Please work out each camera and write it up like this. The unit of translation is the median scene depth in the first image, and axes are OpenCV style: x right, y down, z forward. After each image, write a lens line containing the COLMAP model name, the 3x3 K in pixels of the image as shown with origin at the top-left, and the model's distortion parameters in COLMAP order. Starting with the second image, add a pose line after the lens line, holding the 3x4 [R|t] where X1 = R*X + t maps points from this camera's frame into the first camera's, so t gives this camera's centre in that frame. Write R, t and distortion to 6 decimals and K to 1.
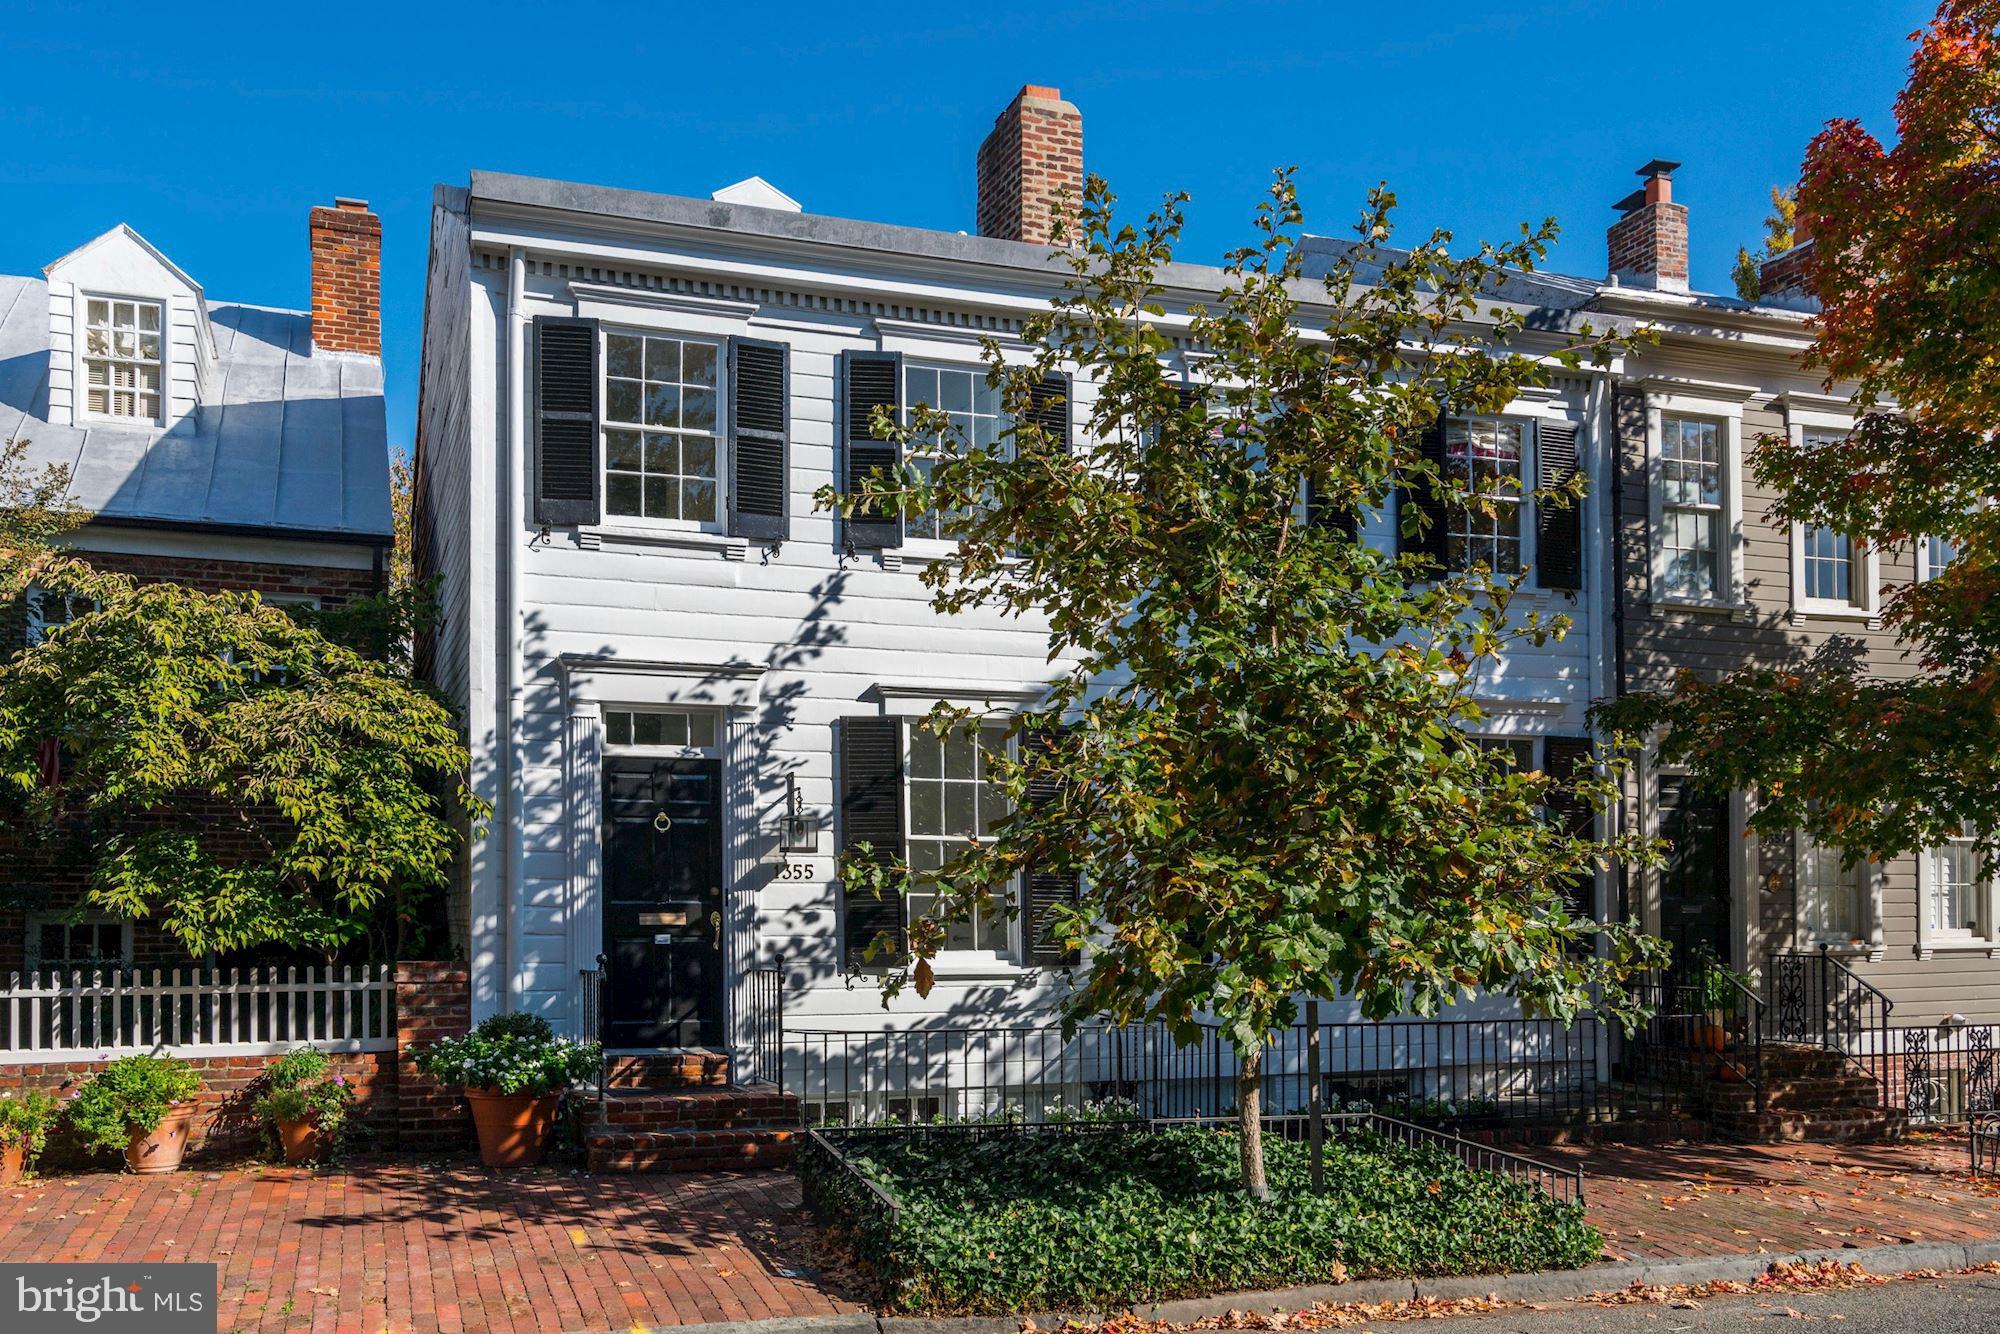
lens RADIAL K [[1430.3, 0, 1000.0], [0, 1430.3, 667.0], [0, 0, 1]] dist [-0.007250, 0.001491]
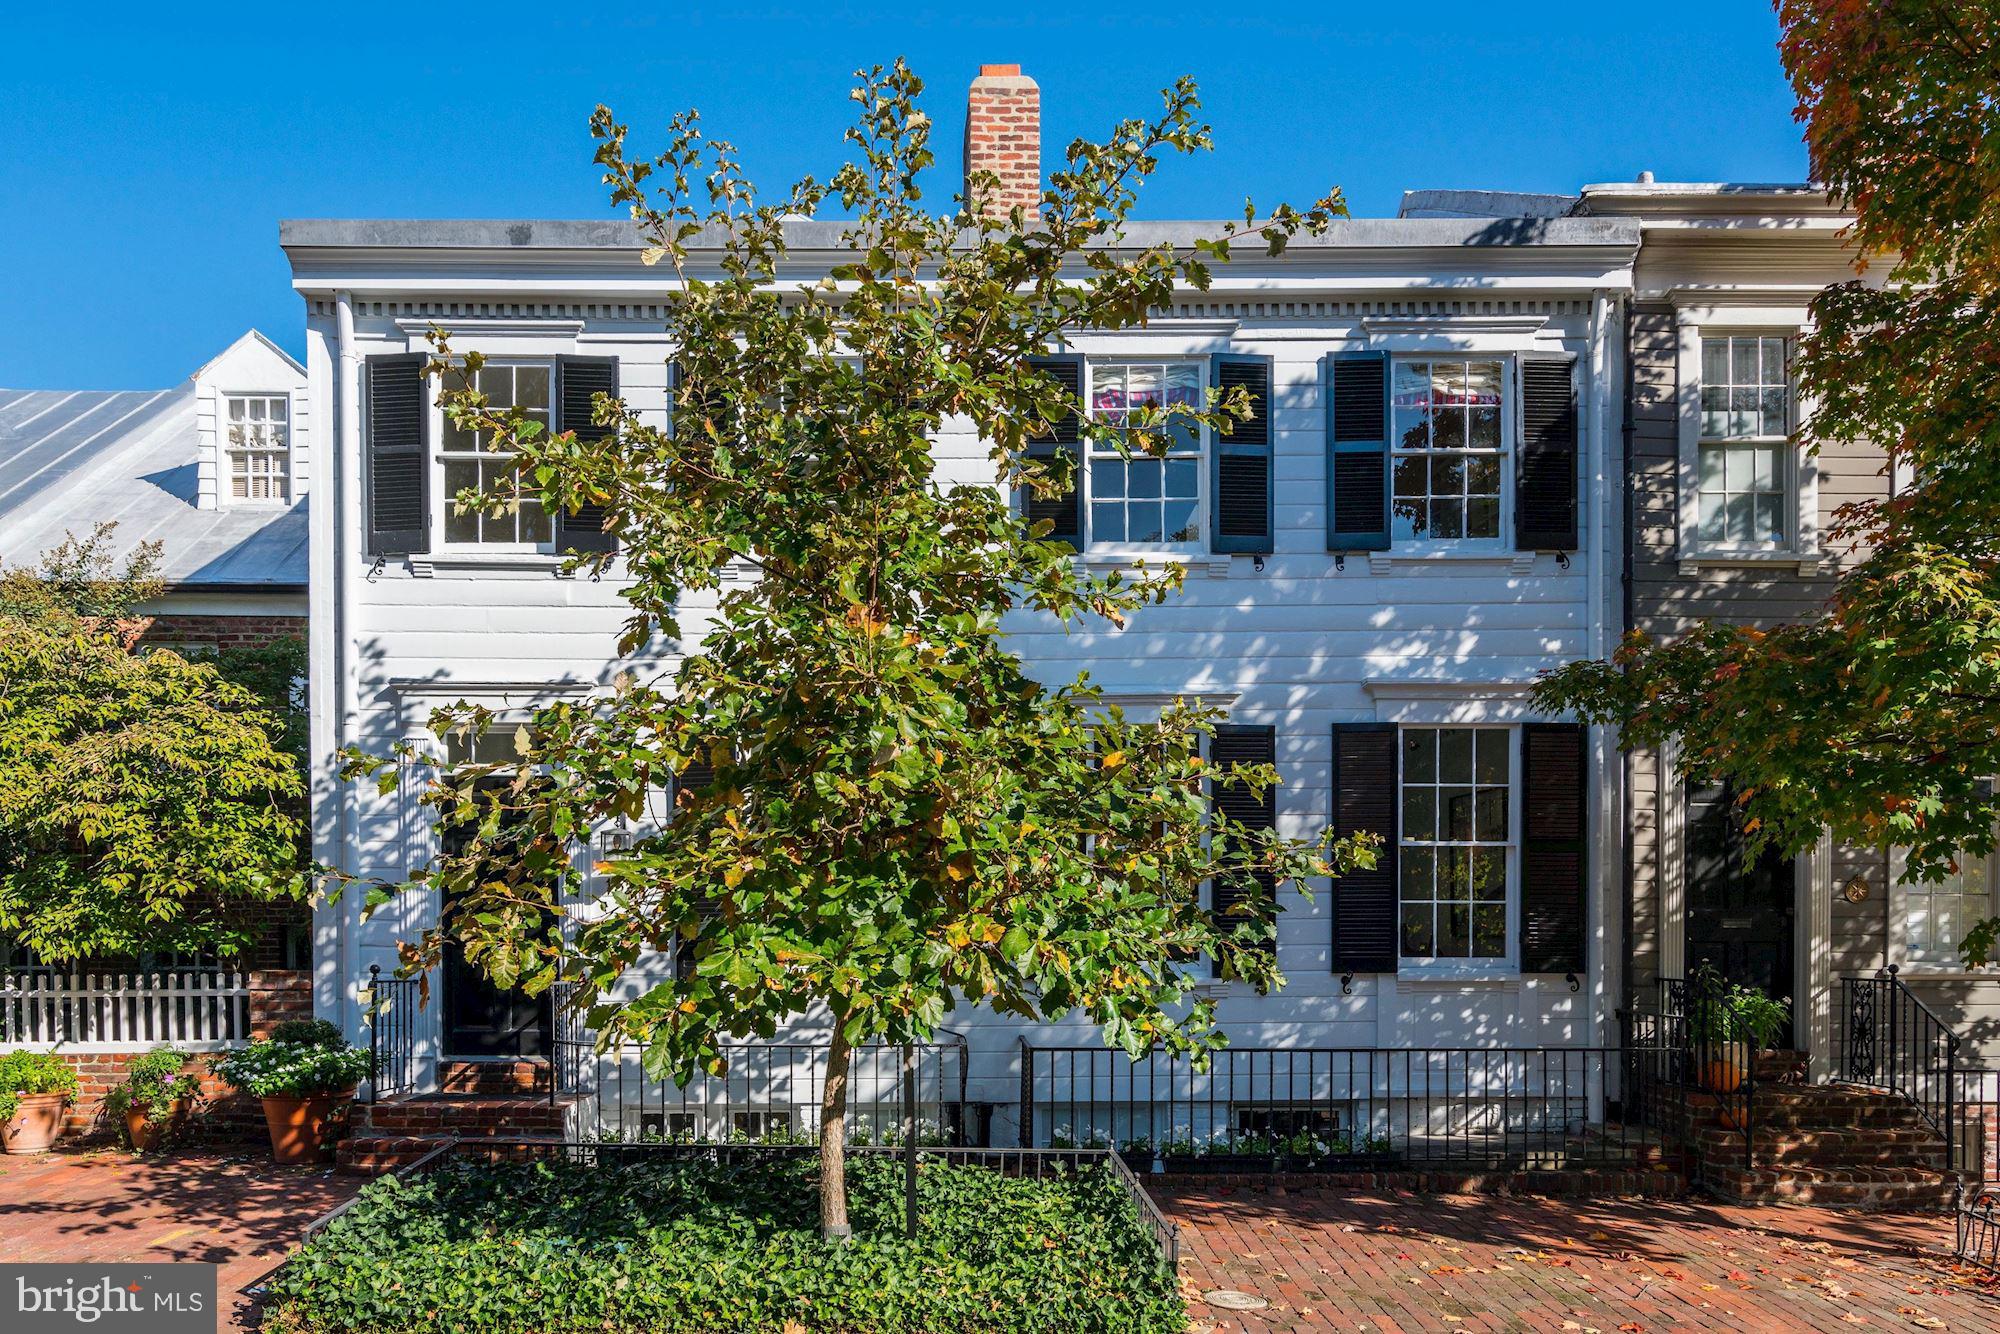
lens RADIAL K [[1341.7, 0, 1000.2], [0, 1341.7, 759.4], [0, 0, 1]] dist [-0.003801, 0.001311]
pose [[0.961668, -0.034019, -0.272100, 0.356510], [0.046175, 0.998195, 0.038396, 0.030216], [0.270302, -0.049489, 0.961503, 0.162869]]
